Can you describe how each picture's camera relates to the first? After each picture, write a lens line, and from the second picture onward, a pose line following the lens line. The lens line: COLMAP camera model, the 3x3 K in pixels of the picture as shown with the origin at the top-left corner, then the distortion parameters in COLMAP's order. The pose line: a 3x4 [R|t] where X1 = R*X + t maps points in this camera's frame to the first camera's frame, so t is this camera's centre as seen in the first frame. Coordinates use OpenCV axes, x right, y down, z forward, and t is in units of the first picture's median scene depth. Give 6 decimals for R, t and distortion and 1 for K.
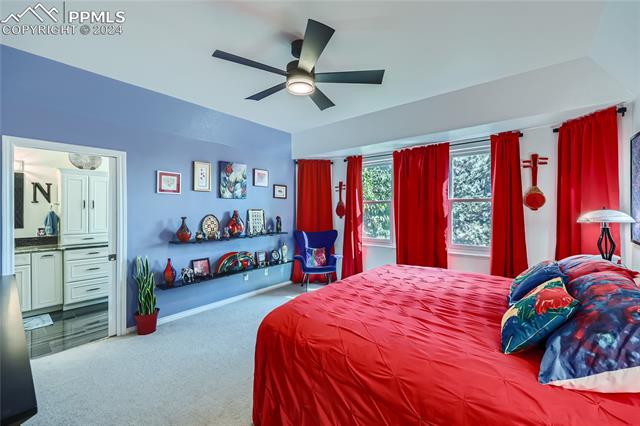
lens RADIAL K [[263.3, 0, 319.9], [0, 263.3, 213.1], [0, 0, 1]] dist [-0.001037, -0.000793]
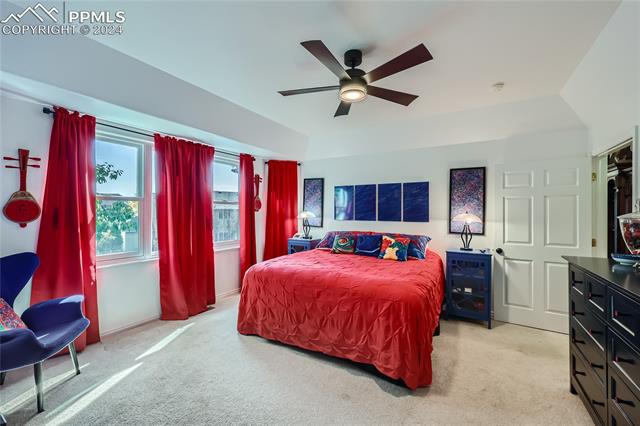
lens RADIAL K [[263.3, 0, 319.7], [0, 263.3, 212.3], [0, 0, 1]] dist [-0.001037, -0.000793]
pose [[-0.153201, -0.007487, 0.988167, -0.501108], [-0.001103, 0.999972, 0.007405, -0.011531], [-0.988194, 0.000045, -0.153205, 0.592208]]
